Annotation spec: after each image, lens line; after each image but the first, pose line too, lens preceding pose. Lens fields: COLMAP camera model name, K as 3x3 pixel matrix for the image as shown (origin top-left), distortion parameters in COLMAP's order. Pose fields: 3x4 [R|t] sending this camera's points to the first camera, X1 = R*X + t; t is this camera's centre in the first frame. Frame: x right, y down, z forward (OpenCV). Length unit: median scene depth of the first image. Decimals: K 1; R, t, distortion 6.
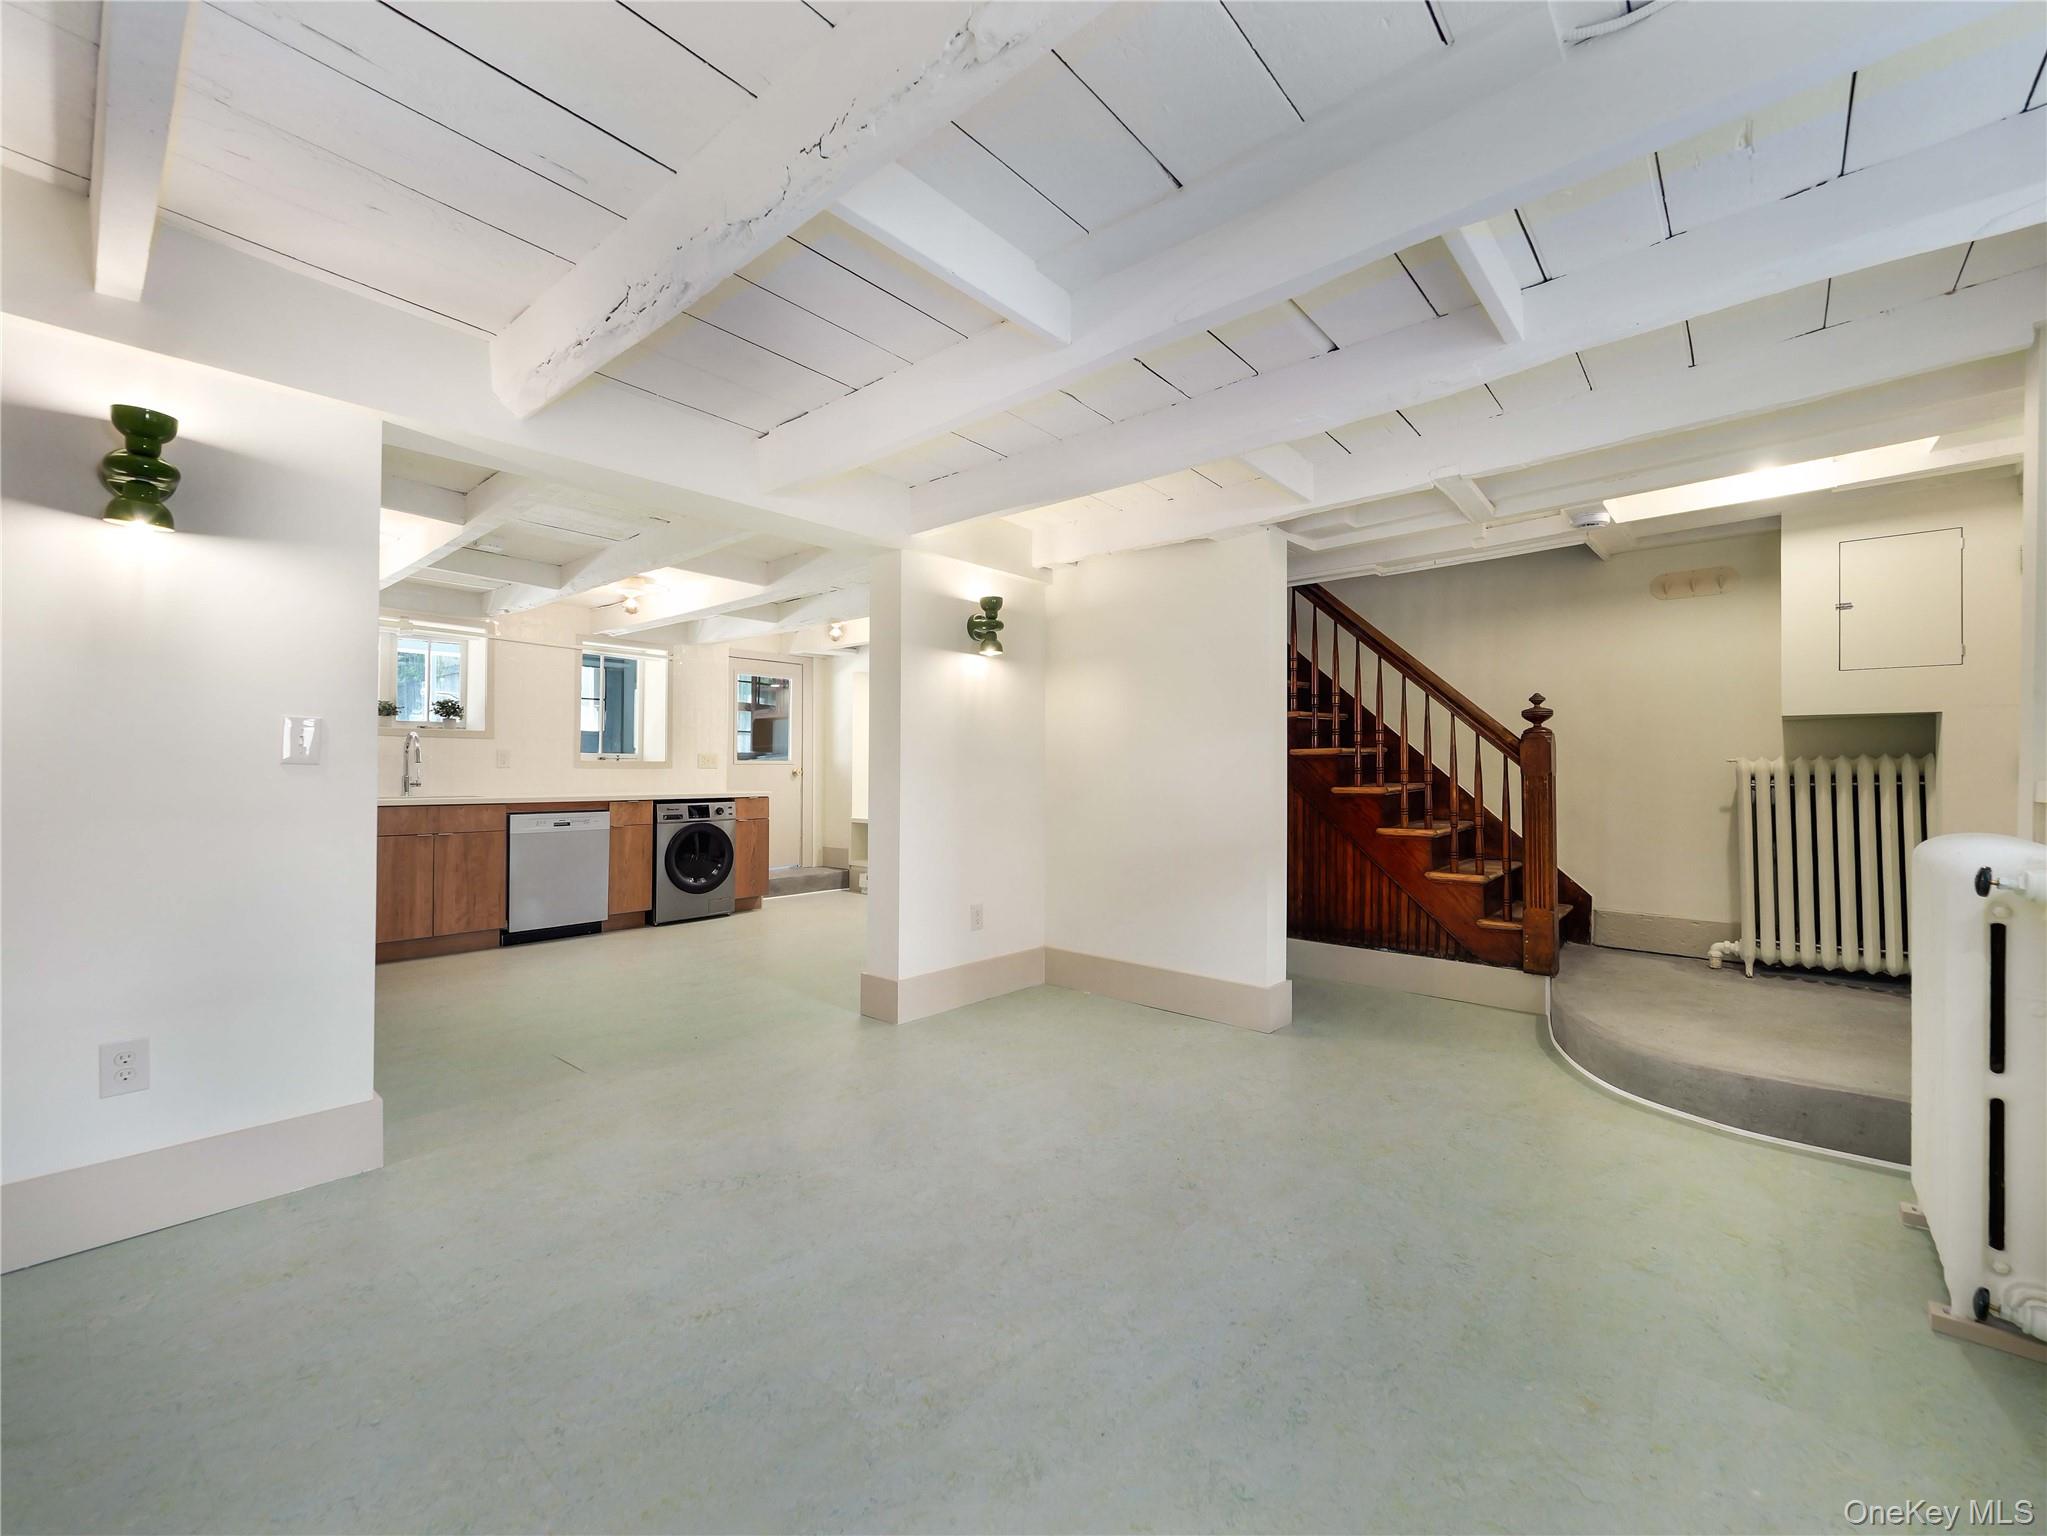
lens RADIAL K [[867.9, 0, 1035.6], [0, 867.9, 757.4], [0, 0, 1]] dist [-0.002734, 0.000107]
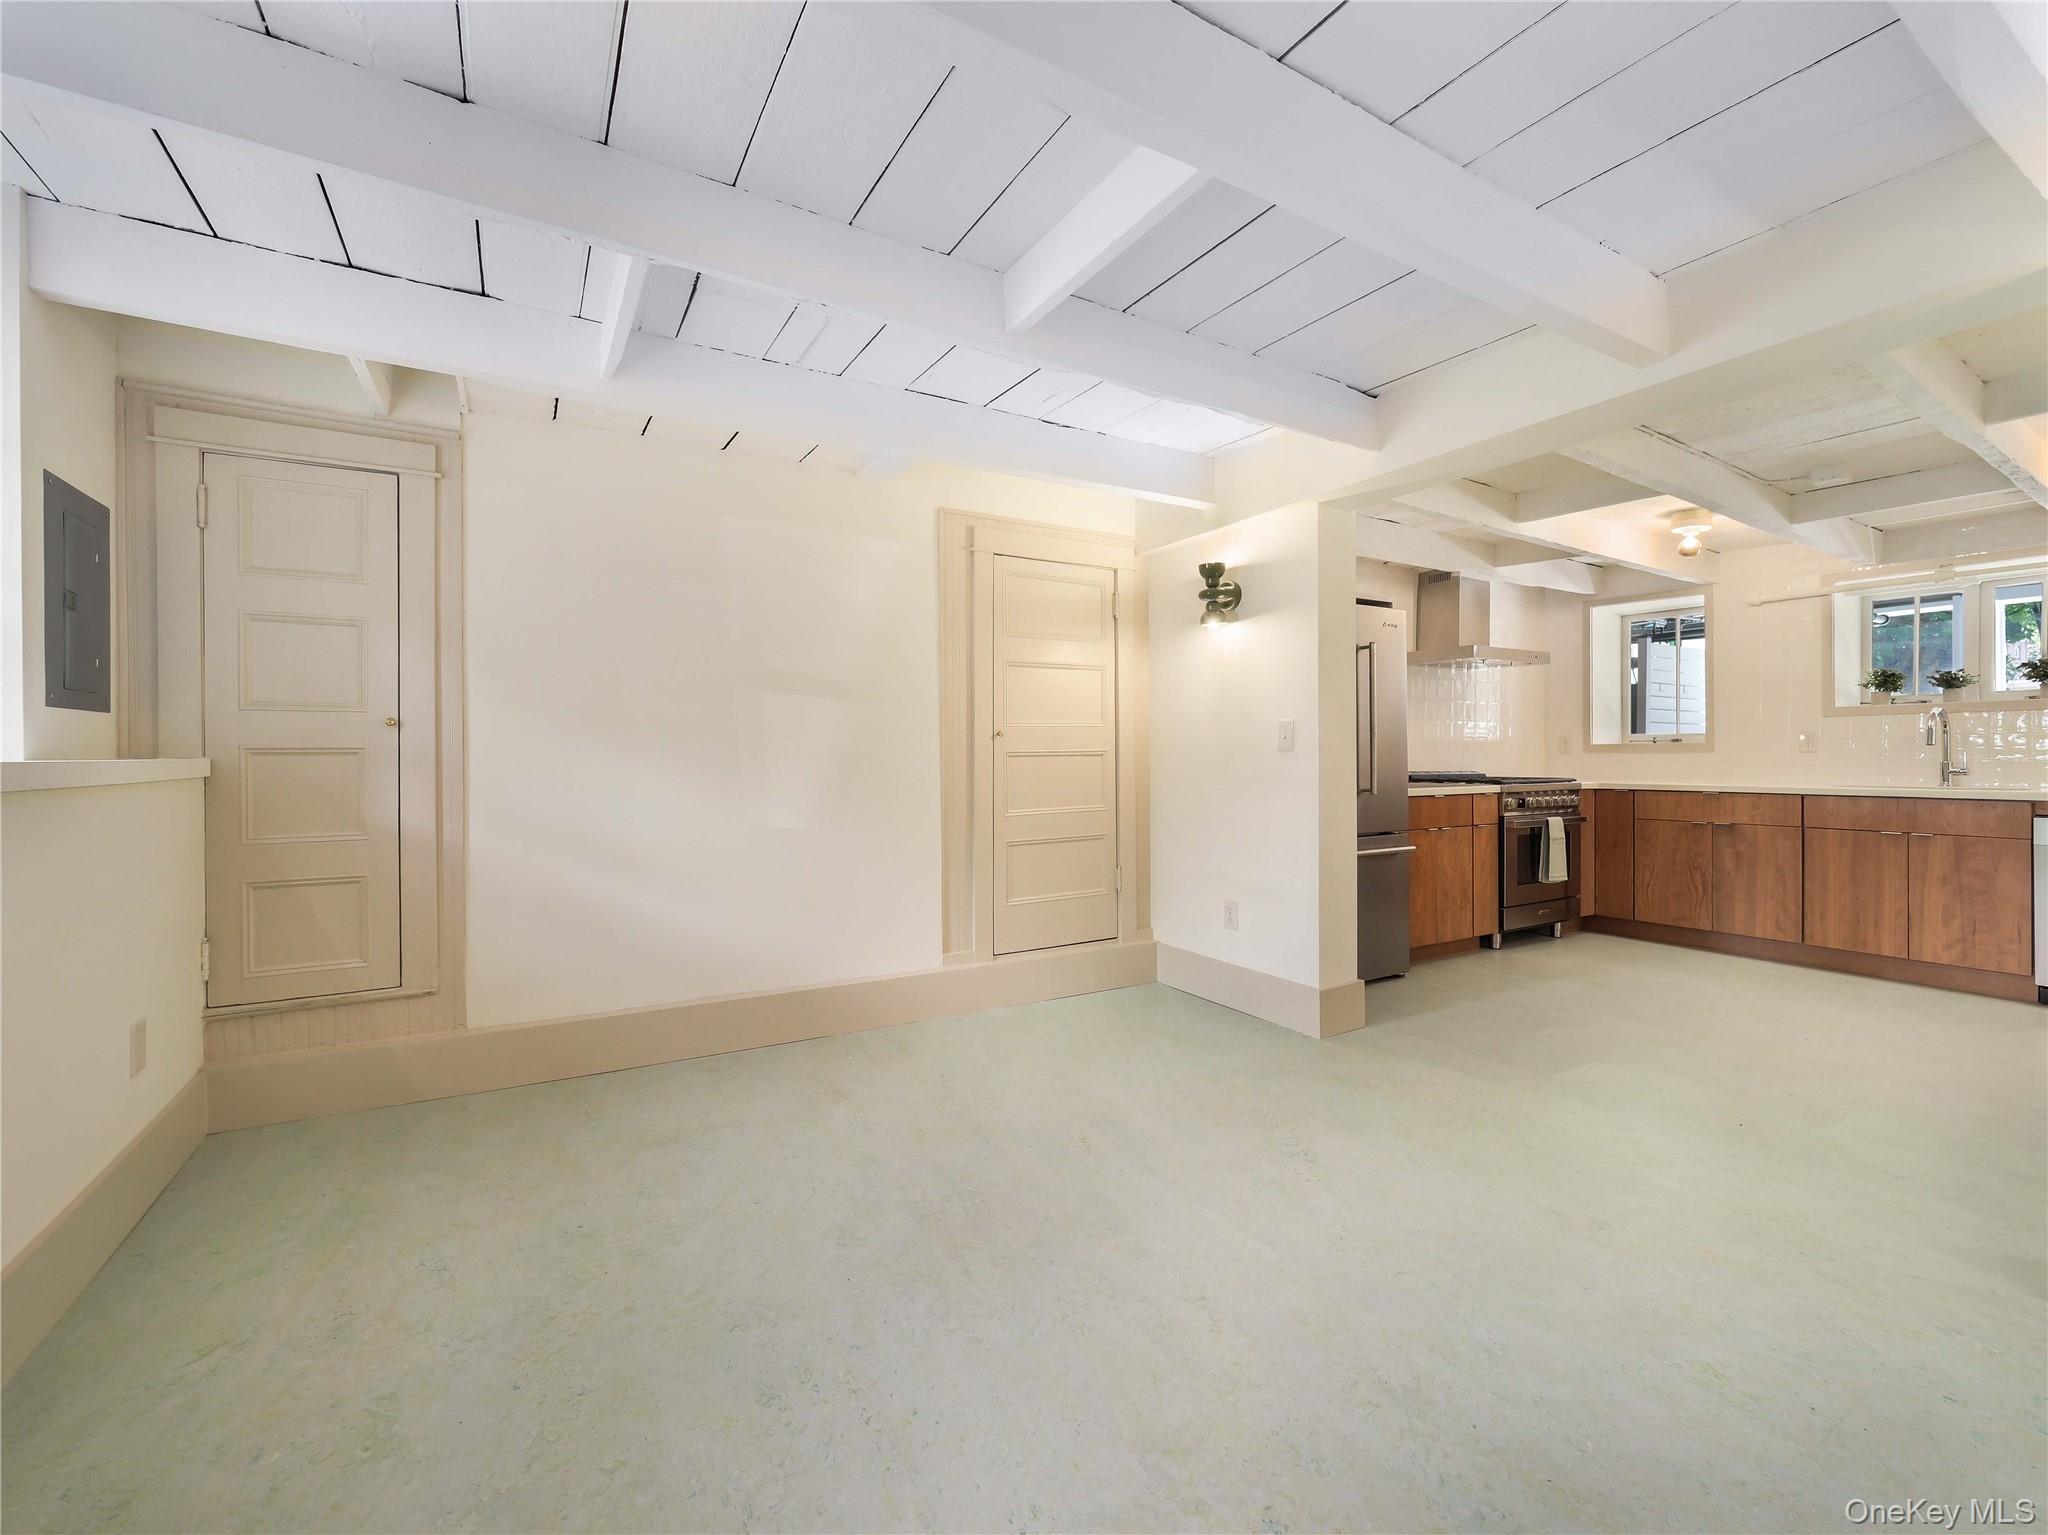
lens RADIAL K [[868.2, 0, 1024.0], [0, 868.2, 754.1], [0, 0, 1]] dist [-0.000957, 0.000073]
pose [[-0.333550, -0.005076, -0.942719, 0.278013], [0.015746, 0.999816, -0.010955, 0.008377], [0.942601, -0.018498, -0.333409, 0.392712]]
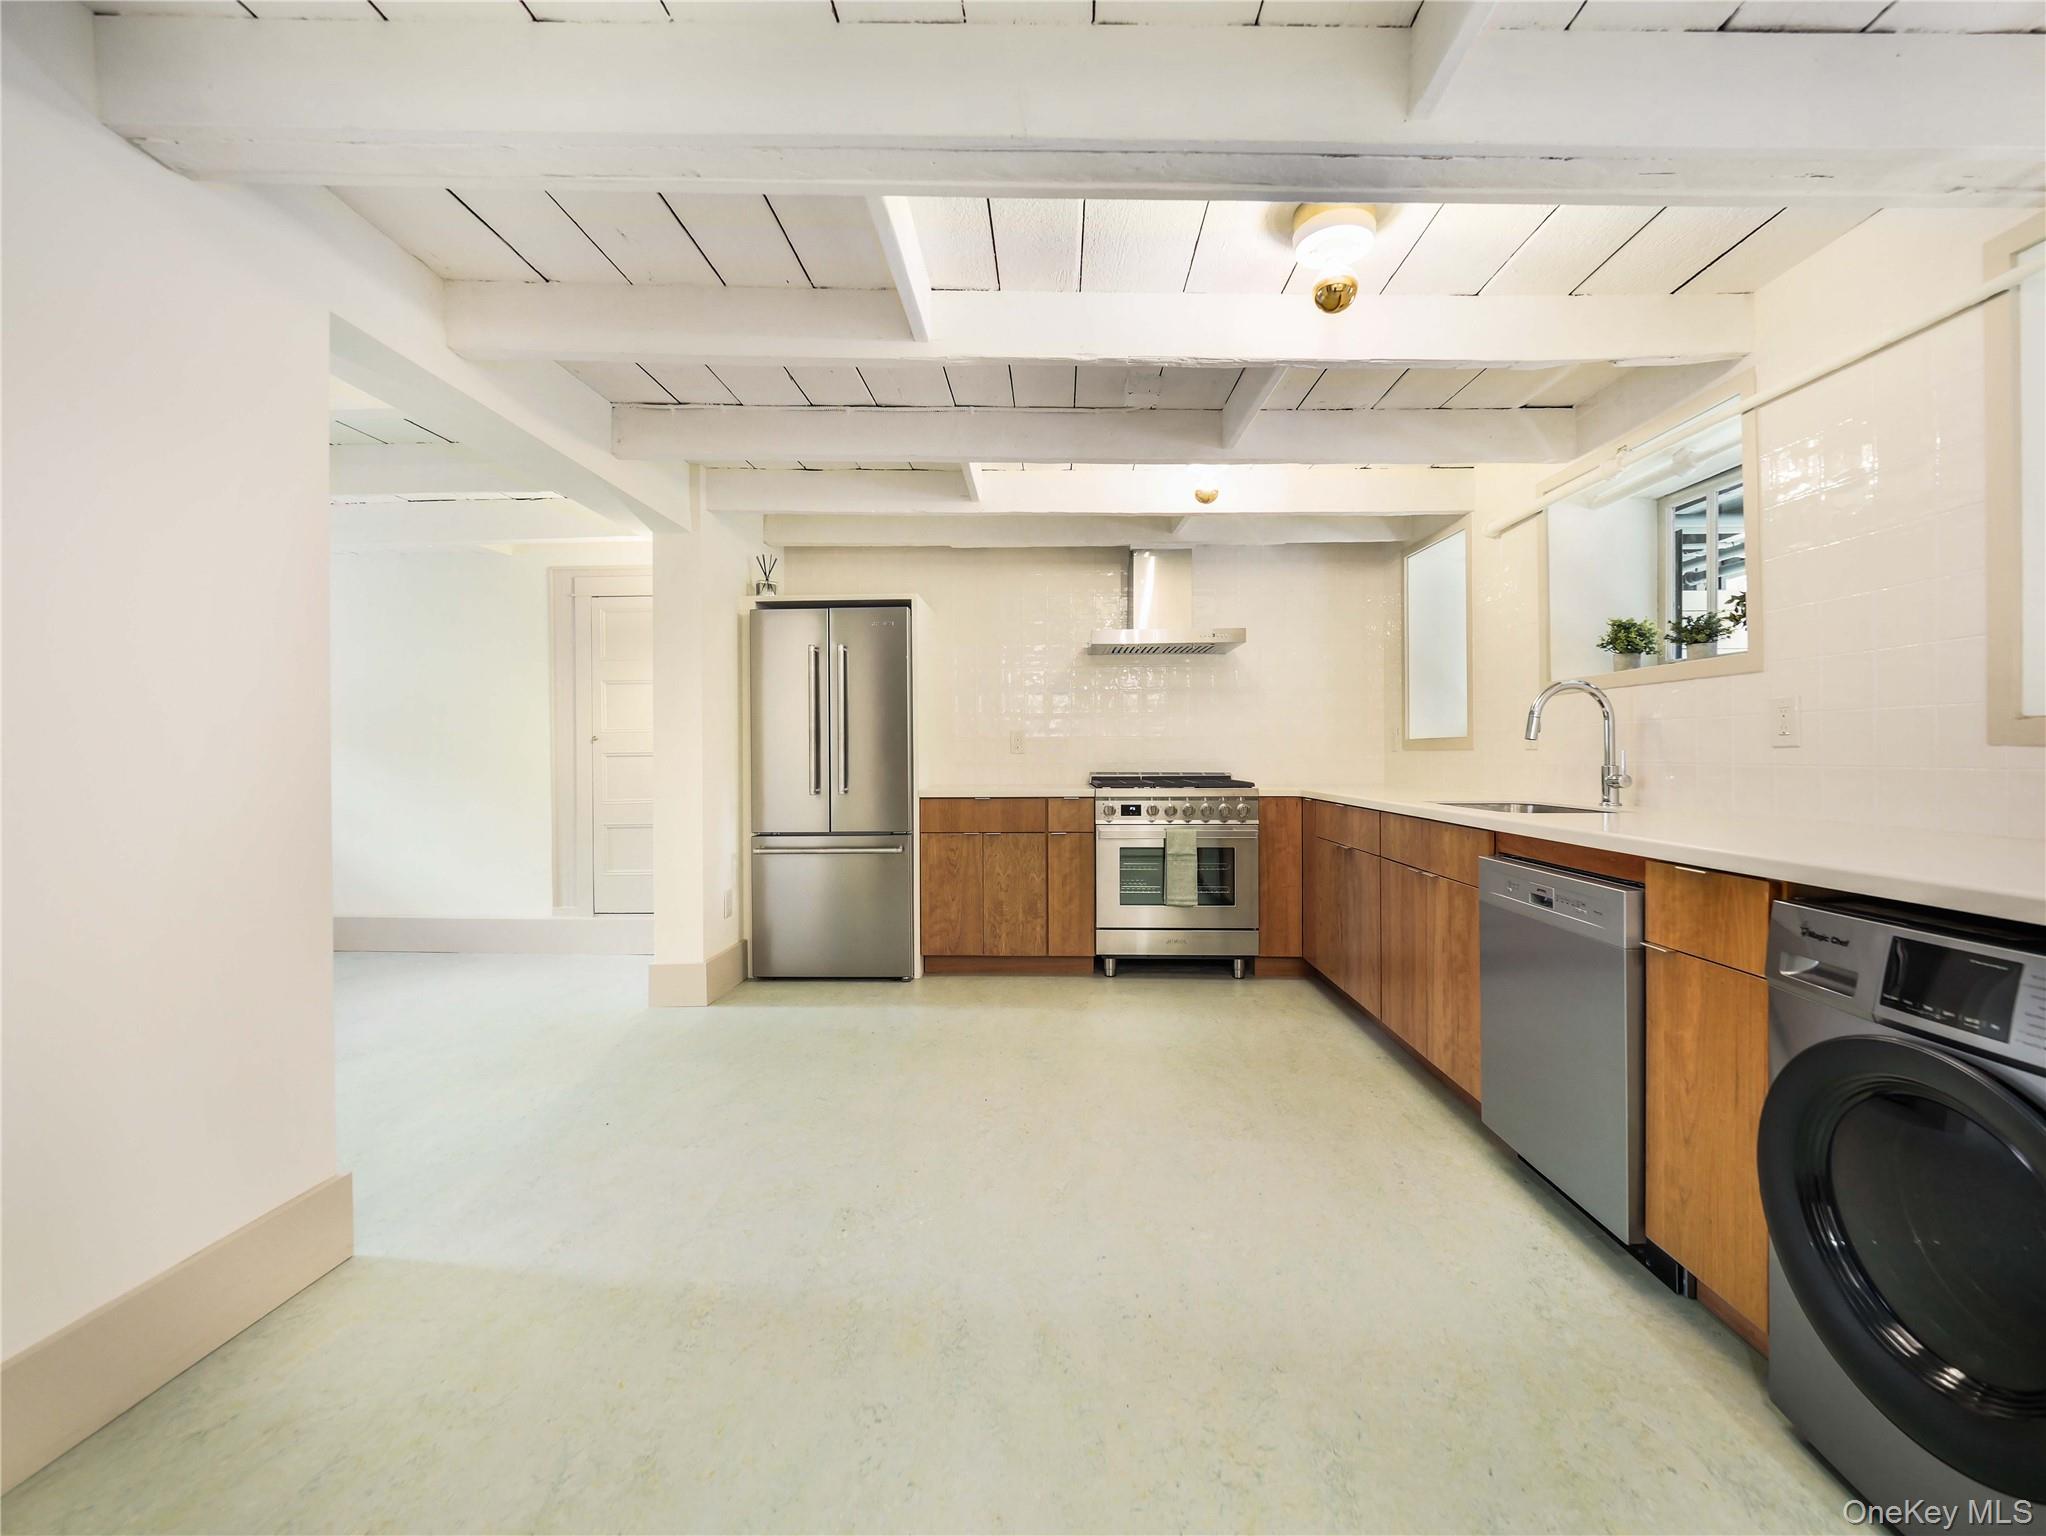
lens RADIAL K [[867.4, 0, 1035.1], [0, 867.4, 757.4], [0, 0, 1]] dist [-0.002734, 0.000107]
pose [[-0.790629, 0.002974, -0.612288, -0.130176], [0.010751, 0.999901, -0.009025, 0.015008], [0.612201, -0.013718, -0.790583, 1.023766]]
